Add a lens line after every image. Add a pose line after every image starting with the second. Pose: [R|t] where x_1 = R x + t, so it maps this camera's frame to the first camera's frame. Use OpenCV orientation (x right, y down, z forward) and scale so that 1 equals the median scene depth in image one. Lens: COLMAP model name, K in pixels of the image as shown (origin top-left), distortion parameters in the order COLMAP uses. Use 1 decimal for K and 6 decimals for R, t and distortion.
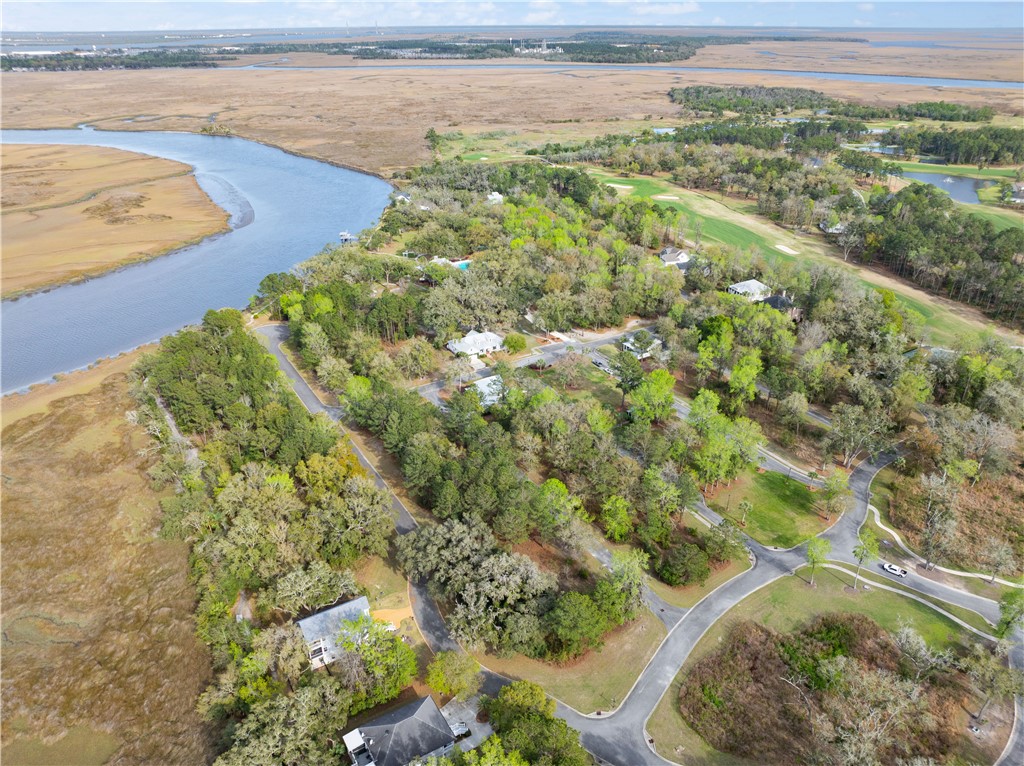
lens RADIAL K [[728.7, 0, 512.0], [0, 728.7, 383.0], [0, 0, 1]] dist [-0.036839, 0.002498]
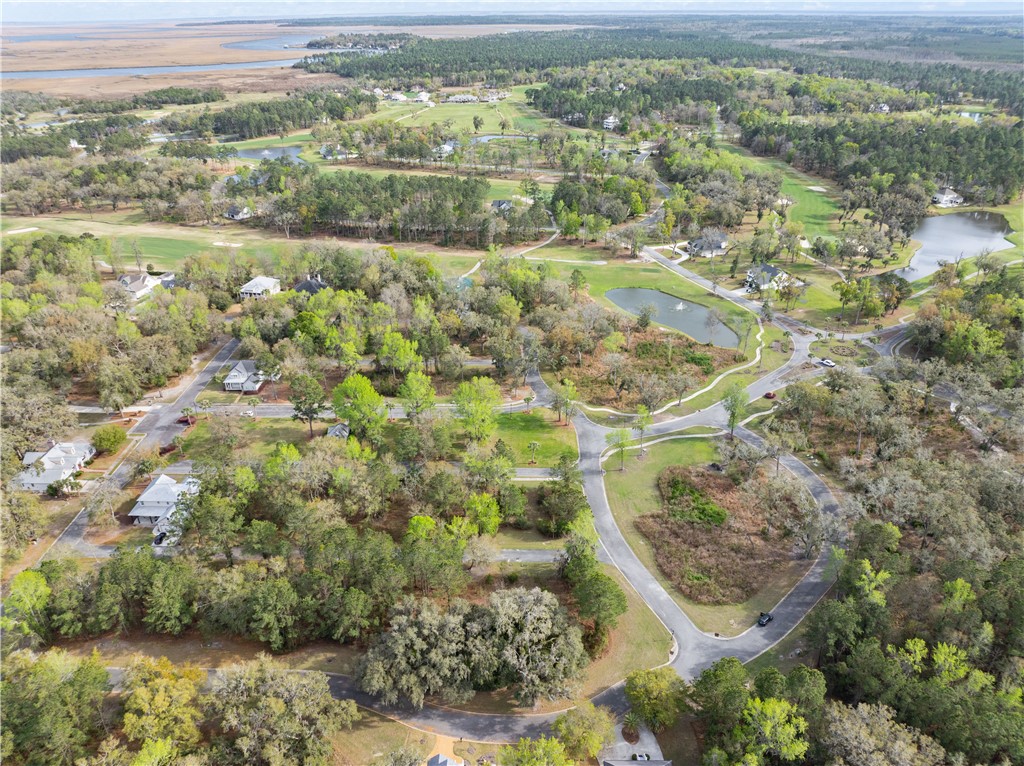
lens RADIAL K [[728.7, 0, 512.0], [0, 728.7, 383.0], [0, 0, 1]] dist [-0.036839, 0.002498]
pose [[0.527207, -0.392100, 0.753864, -0.181802], [0.386410, 0.900764, 0.198273, -0.053938], [-0.756796, 0.186769, 0.626400, 0.128082]]
